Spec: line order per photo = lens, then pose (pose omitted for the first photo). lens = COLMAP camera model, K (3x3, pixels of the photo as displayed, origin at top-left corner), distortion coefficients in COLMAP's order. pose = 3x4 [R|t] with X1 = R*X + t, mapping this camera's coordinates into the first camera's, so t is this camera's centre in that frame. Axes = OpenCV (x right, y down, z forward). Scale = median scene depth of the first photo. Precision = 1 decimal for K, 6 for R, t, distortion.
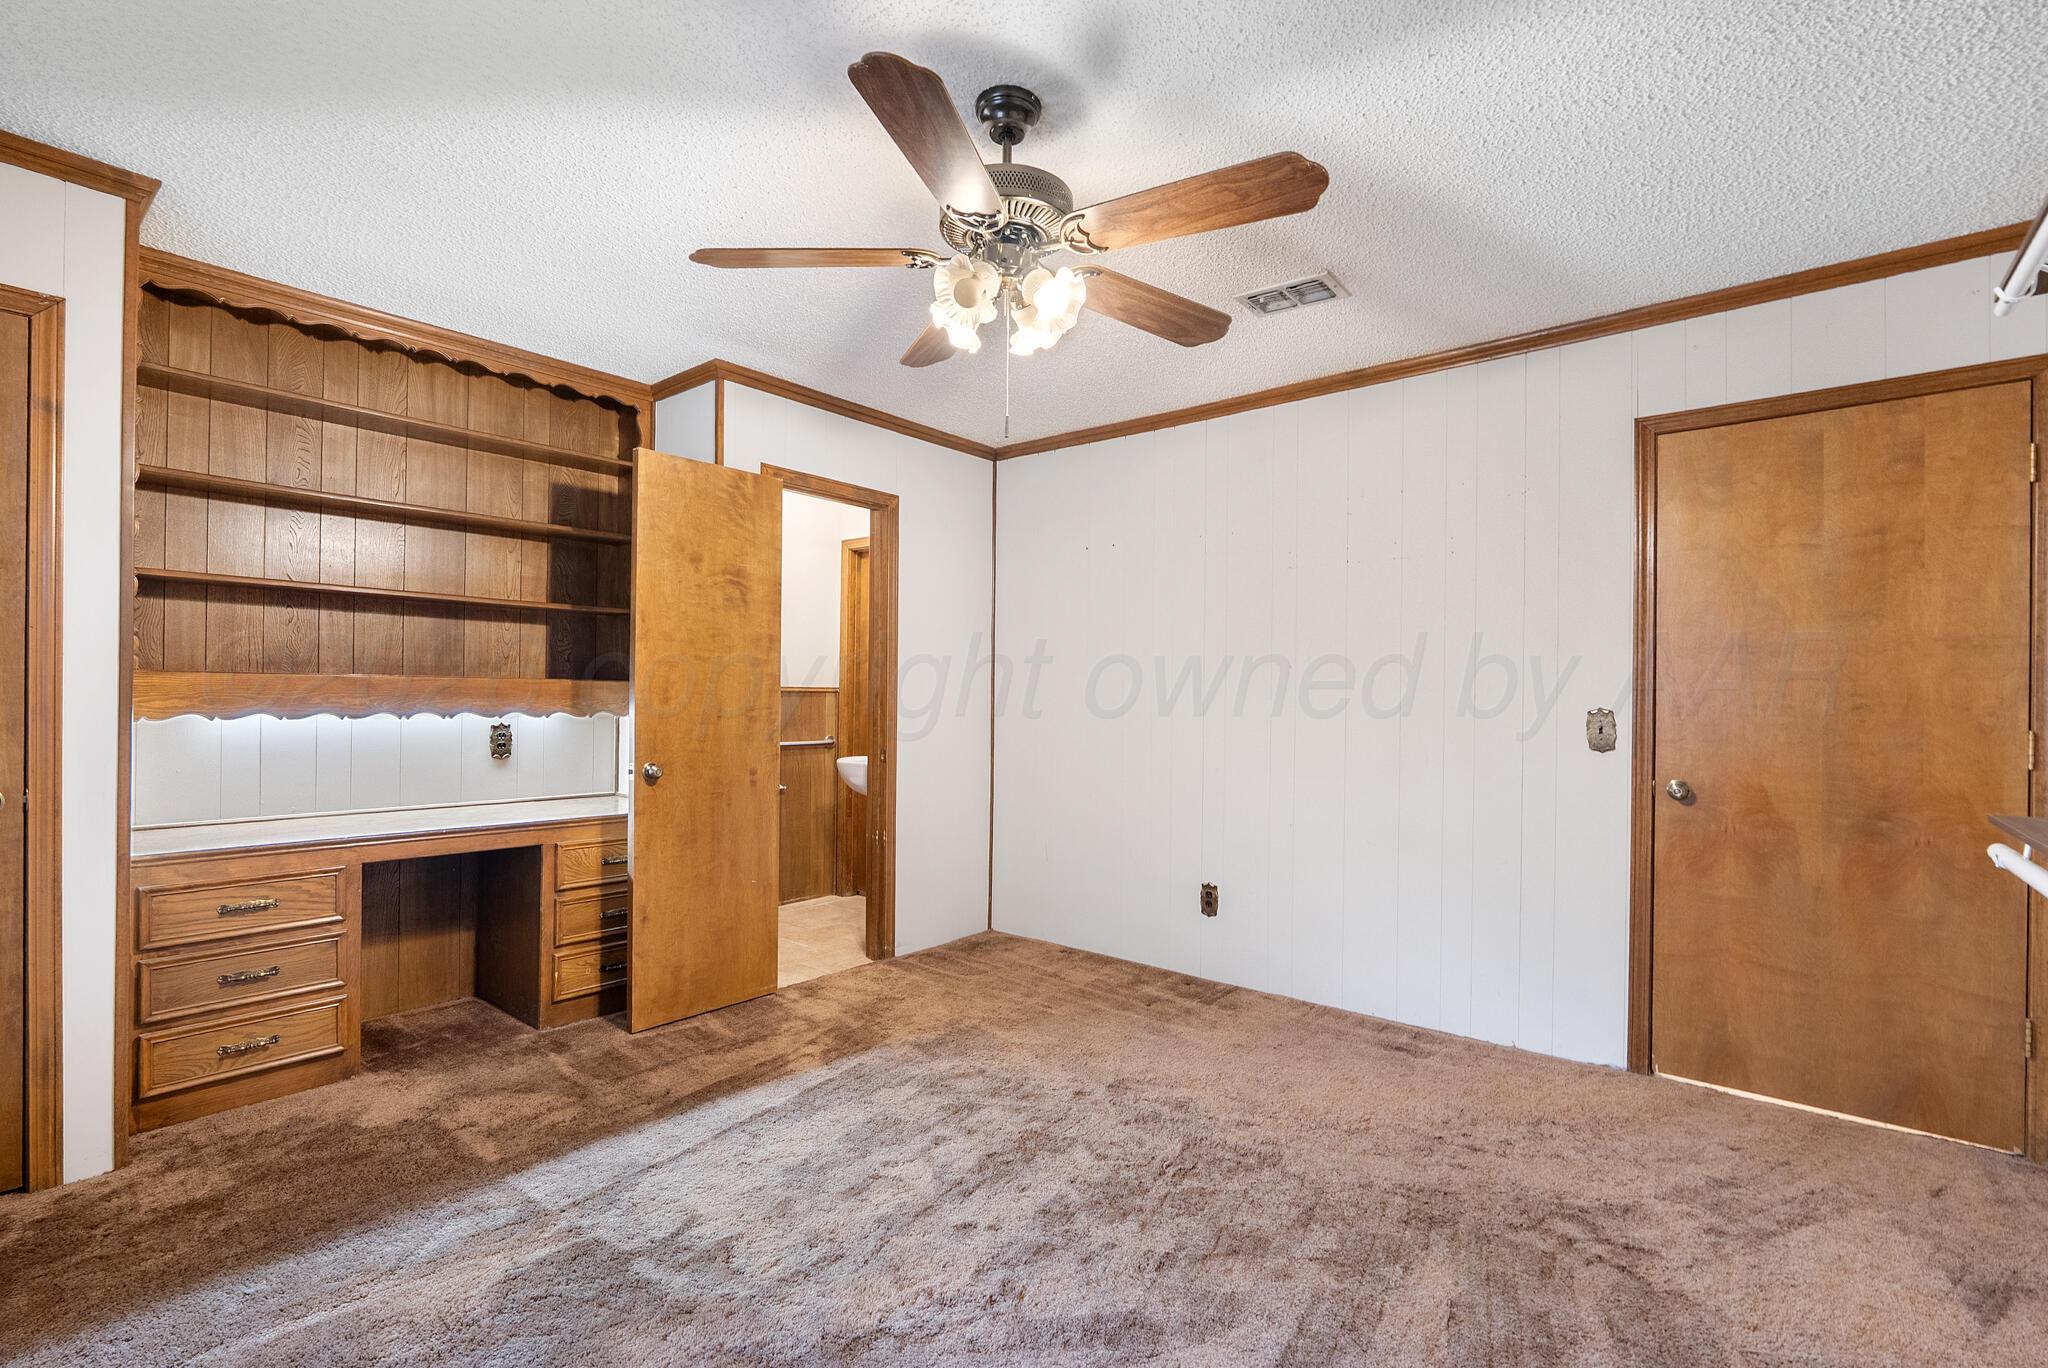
lens RADIAL K [[909.5, 0, 1025.0], [0, 909.5, 691.2], [0, 0, 1]] dist [-0.020357, 0.004267]
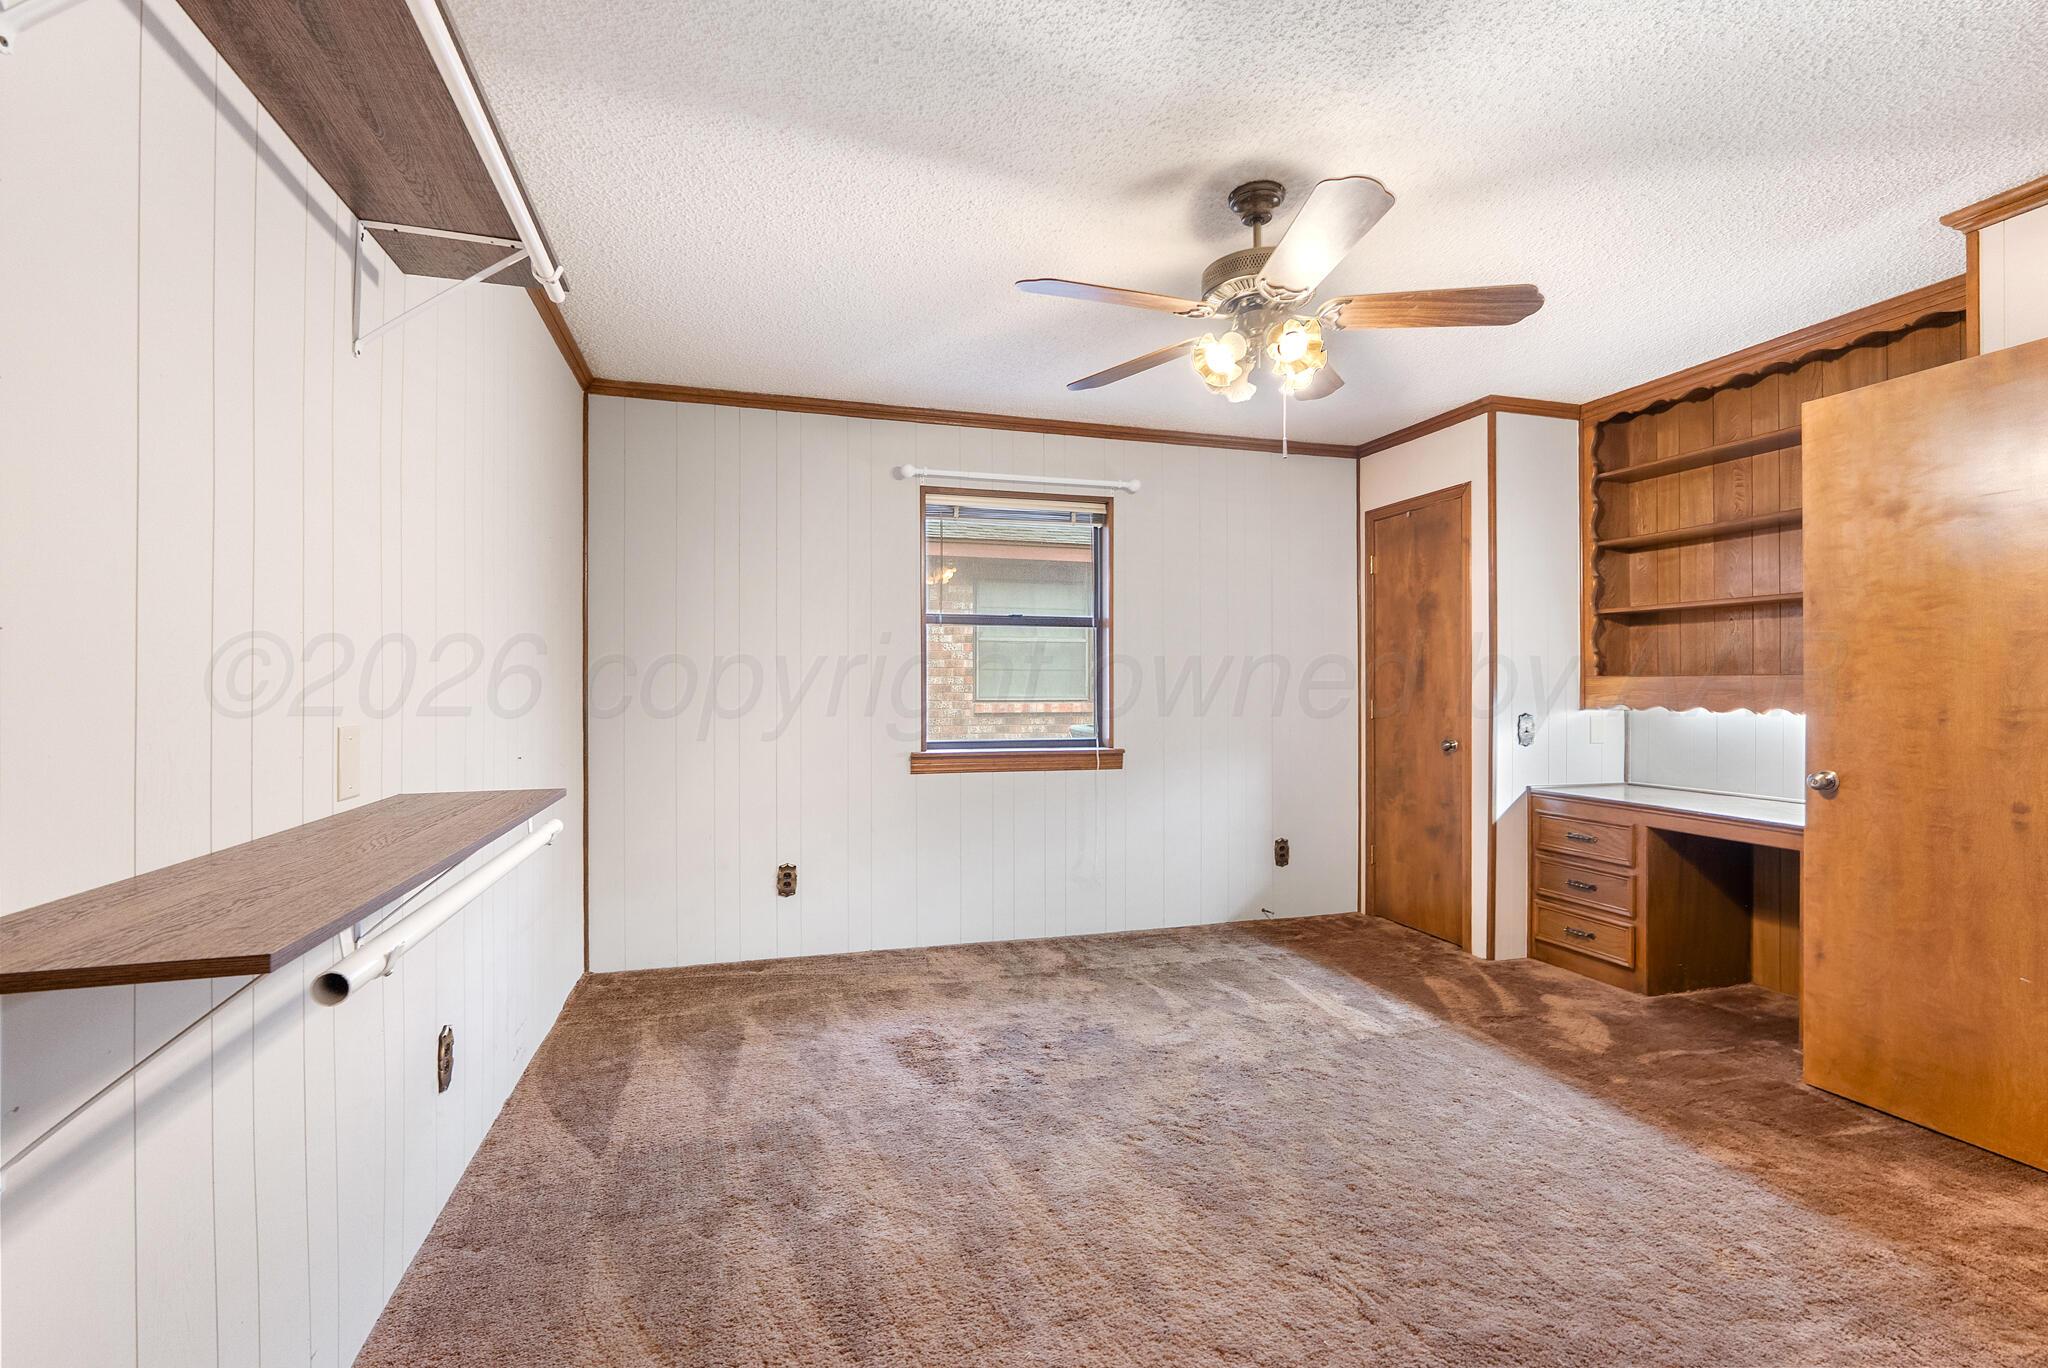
lens RADIAL K [[909.5, 0, 1011.3], [0, 909.5, 682.4], [0, 0, 1]] dist [-0.020357, 0.004267]
pose [[-0.557192, -0.015970, -0.830230, 0.704132], [-0.002762, 0.999845, -0.017378, 0.013845], [0.830379, -0.007390, -0.557150, 0.851969]]
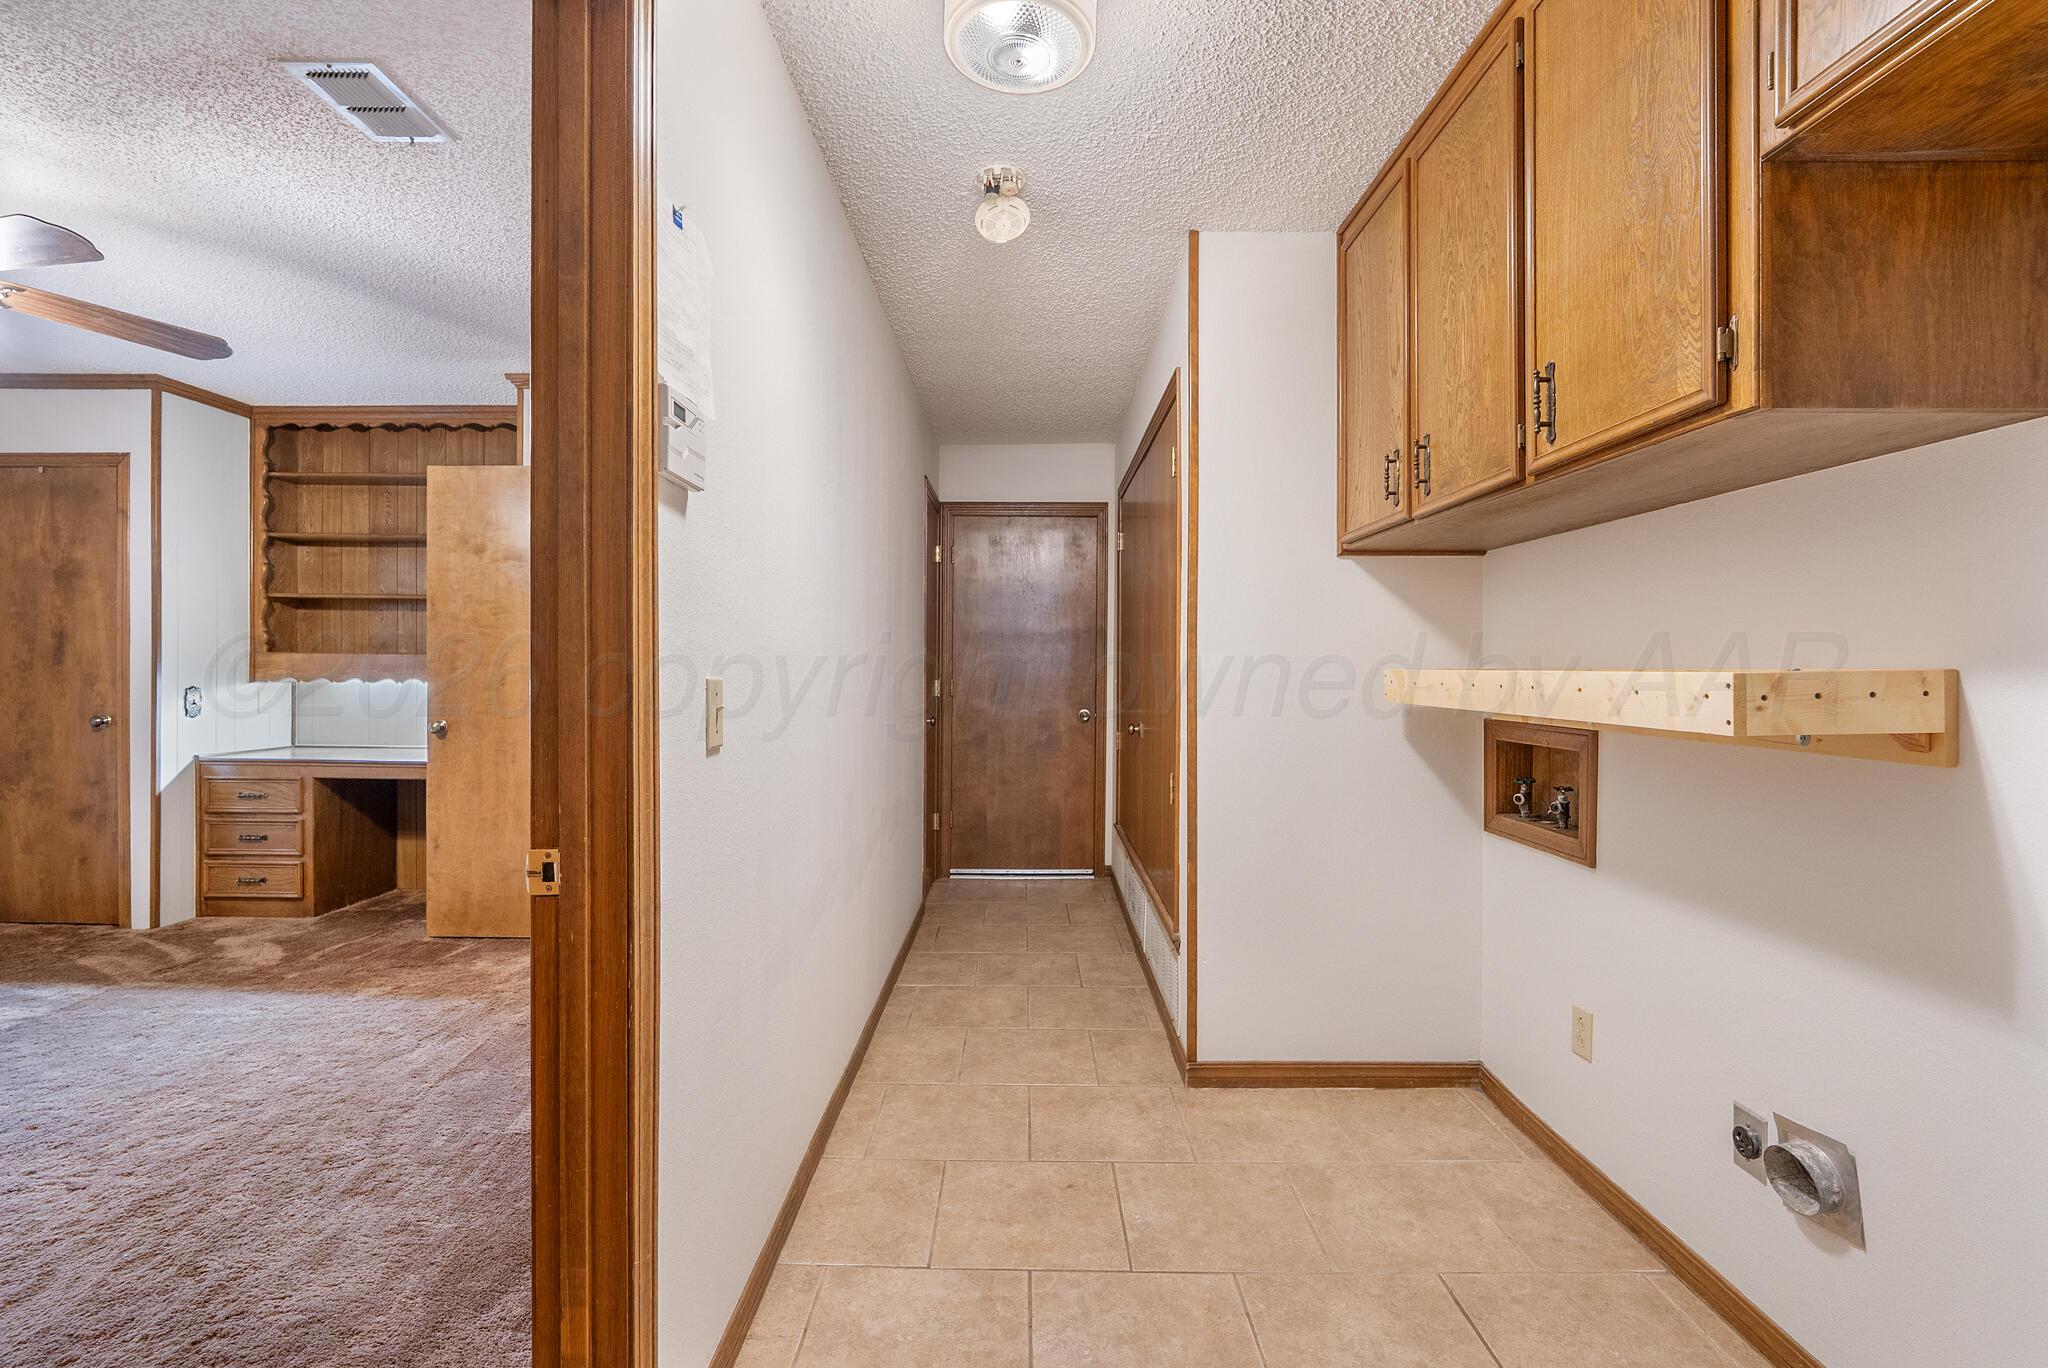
lens RADIAL K [[909.5, 0, 1023.8], [0, 909.5, 678.6], [0, 0, 1]] dist [-0.020357, 0.004267]
pose [[0.639360, 0.002990, -0.768902, 1.050891], [0.002718, 0.999977, 0.006149, 0.016975], [0.768903, -0.006021, 0.639338, 0.841440]]
